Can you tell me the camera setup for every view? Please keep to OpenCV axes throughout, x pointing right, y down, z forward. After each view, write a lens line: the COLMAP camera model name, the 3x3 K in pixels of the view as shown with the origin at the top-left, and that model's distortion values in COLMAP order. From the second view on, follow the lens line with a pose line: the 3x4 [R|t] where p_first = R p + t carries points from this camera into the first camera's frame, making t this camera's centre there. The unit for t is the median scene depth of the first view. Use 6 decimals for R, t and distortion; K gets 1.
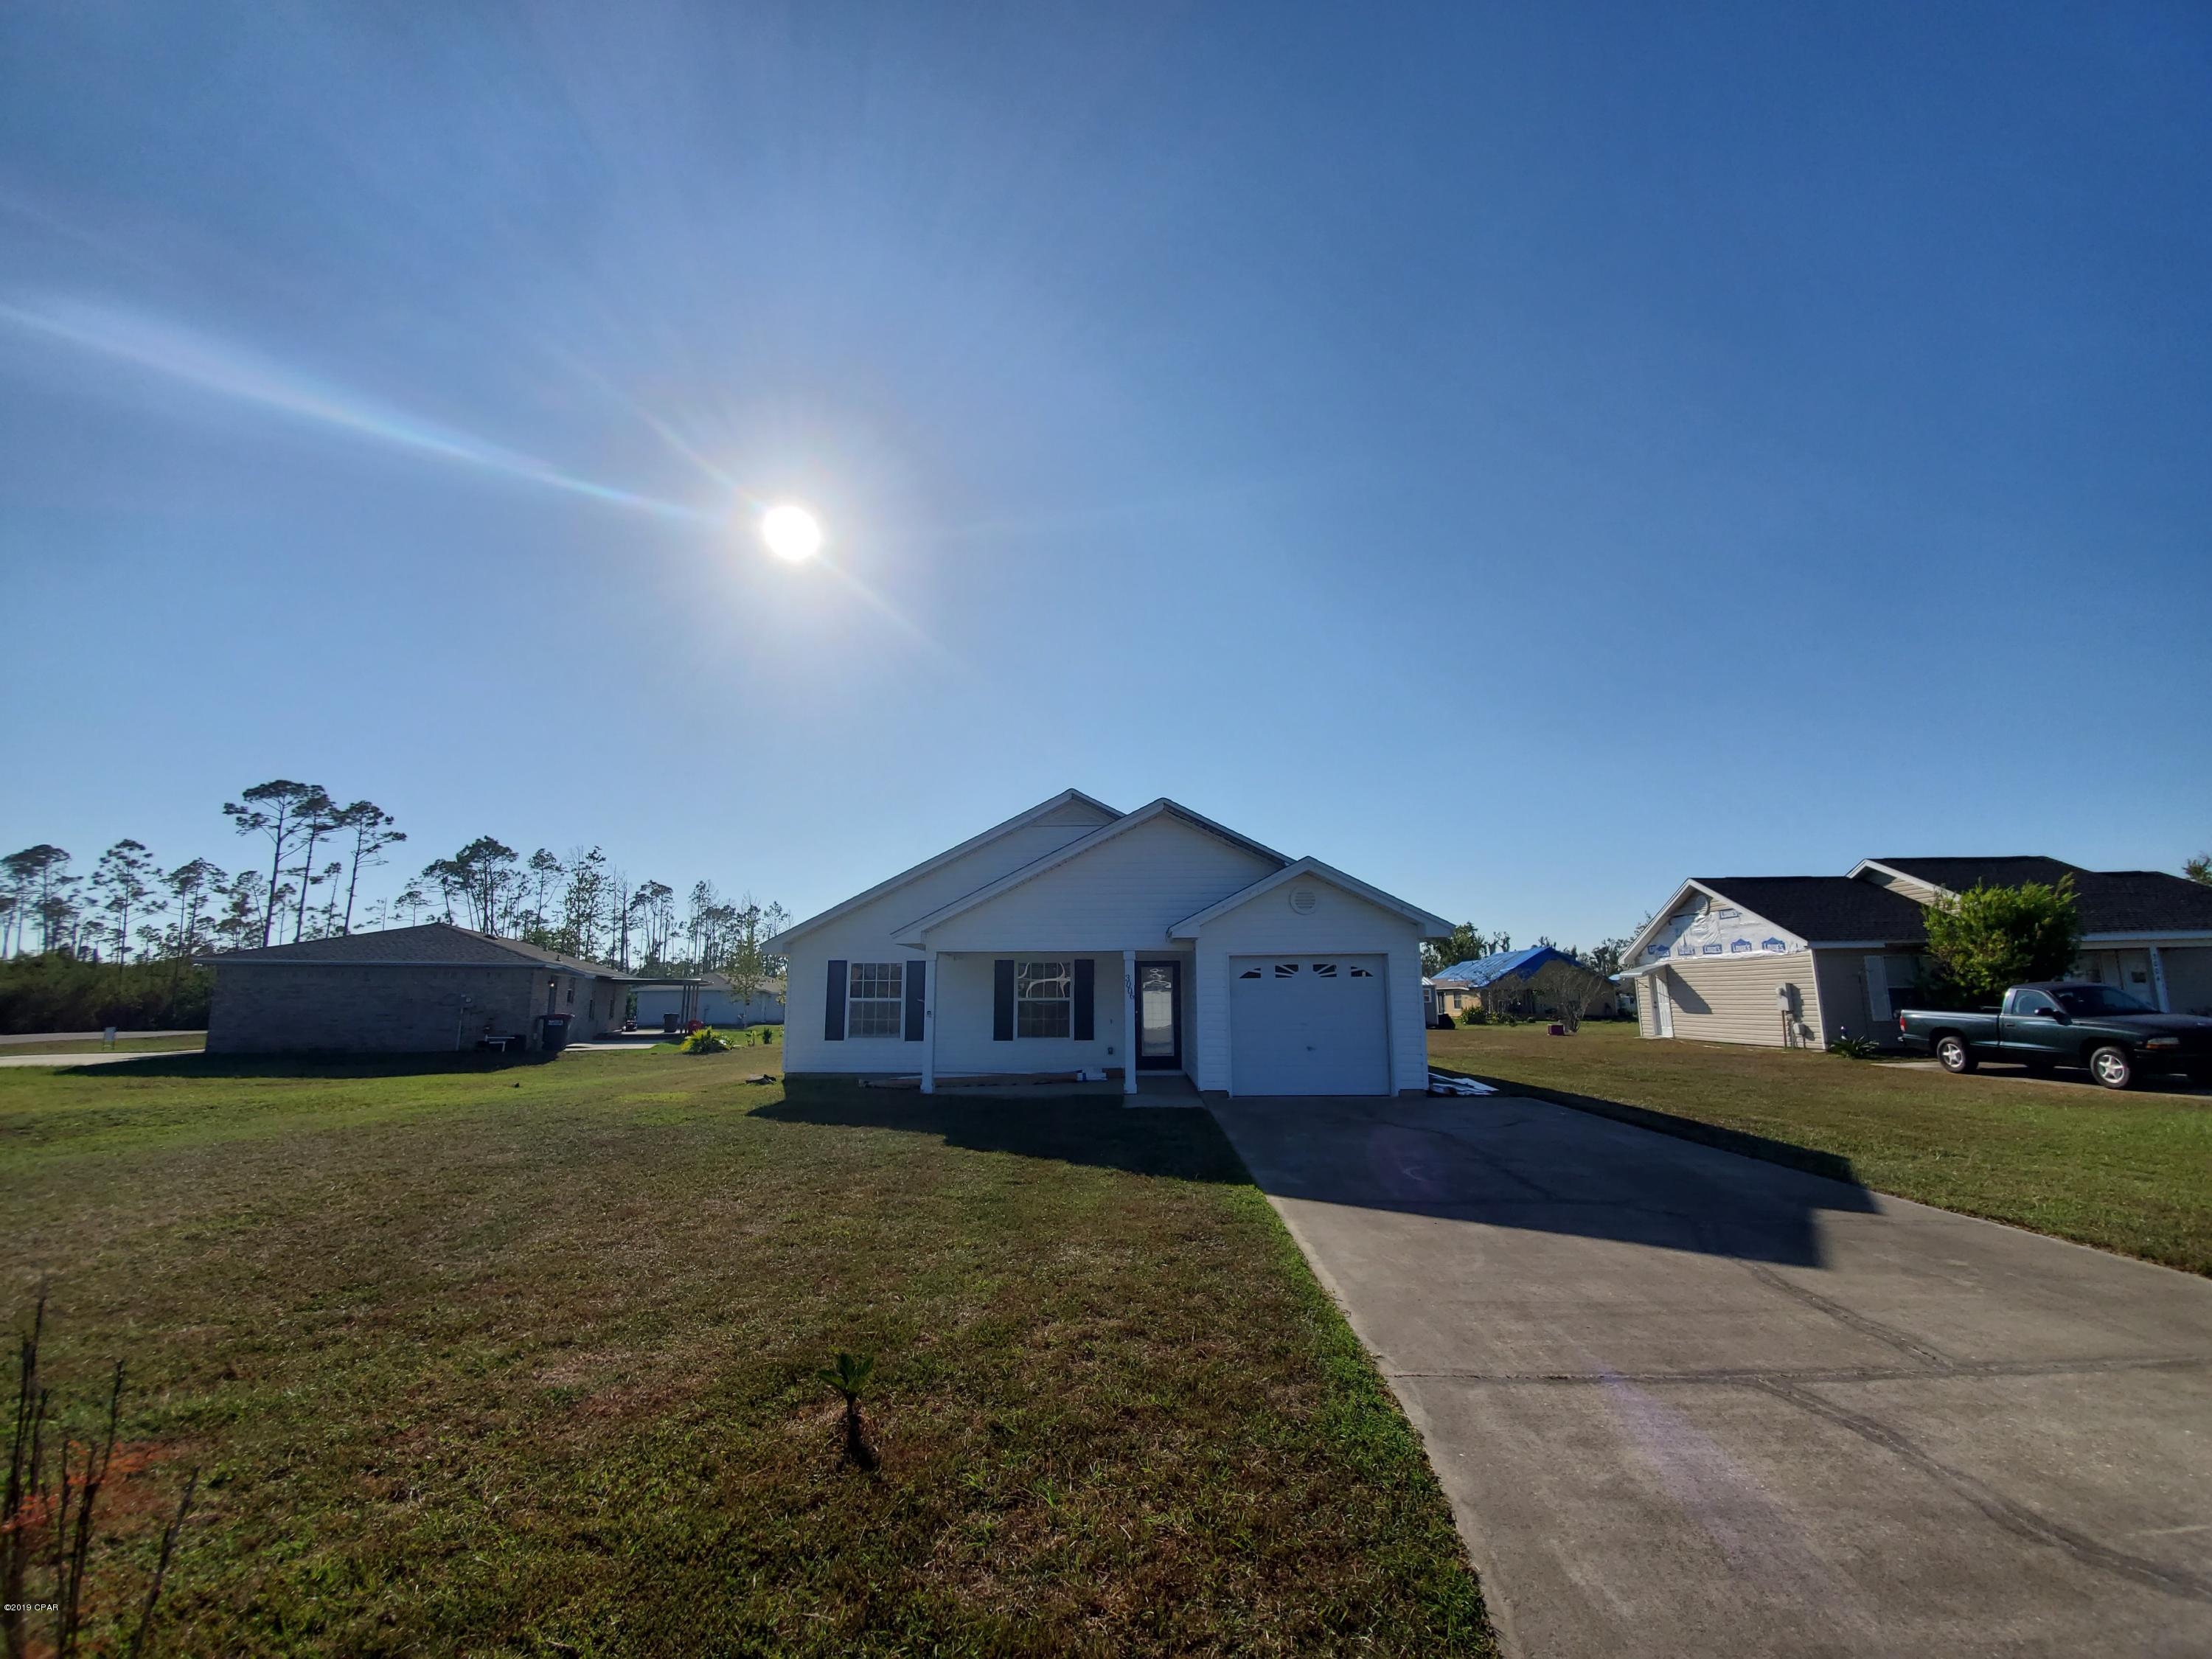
lens RADIAL K [[890.1, 0, 1094.0], [0, 890.1, 825.3], [0, 0, 1]] dist [-0.012667, -0.003894]
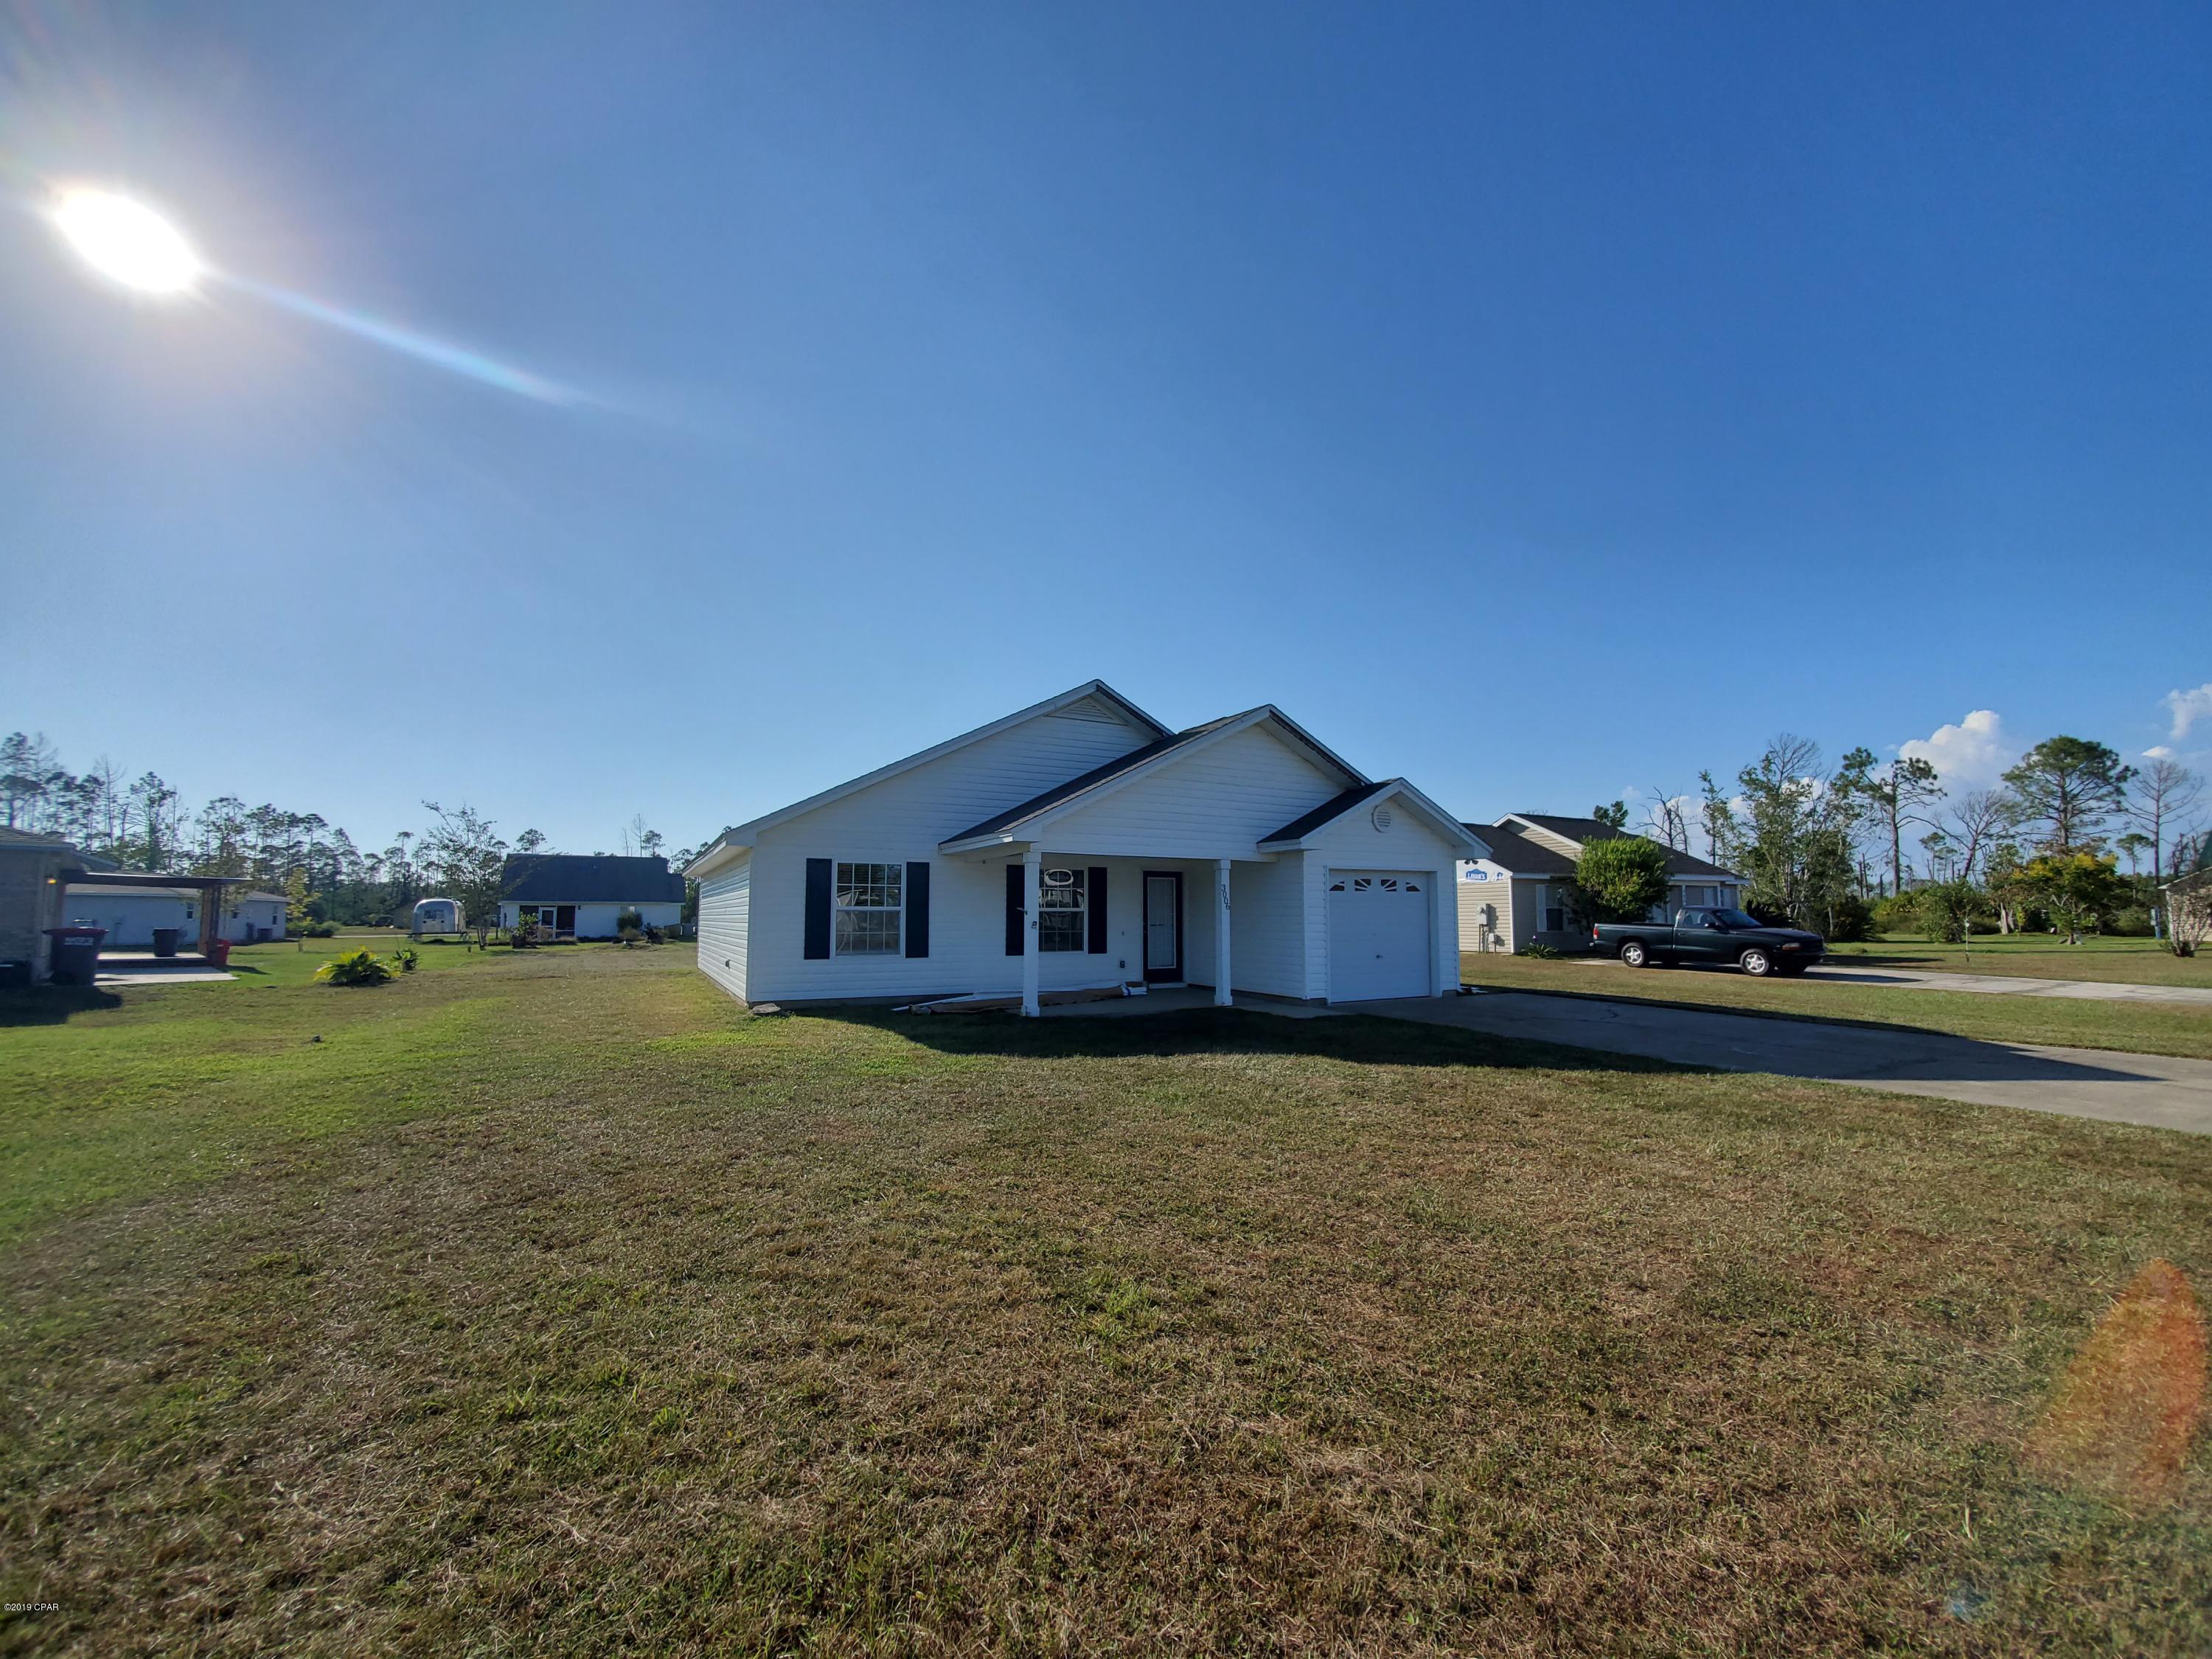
lens RADIAL K [[890.1, 0, 1102.9], [0, 890.1, 832.1], [0, 0, 1]] dist [-0.012667, -0.003894]
pose [[0.867217, 0.051589, 0.495250, -0.471021], [-0.101470, 0.992057, 0.074340, 0.044116], [-0.487481, -0.114722, 0.865564, 0.196842]]
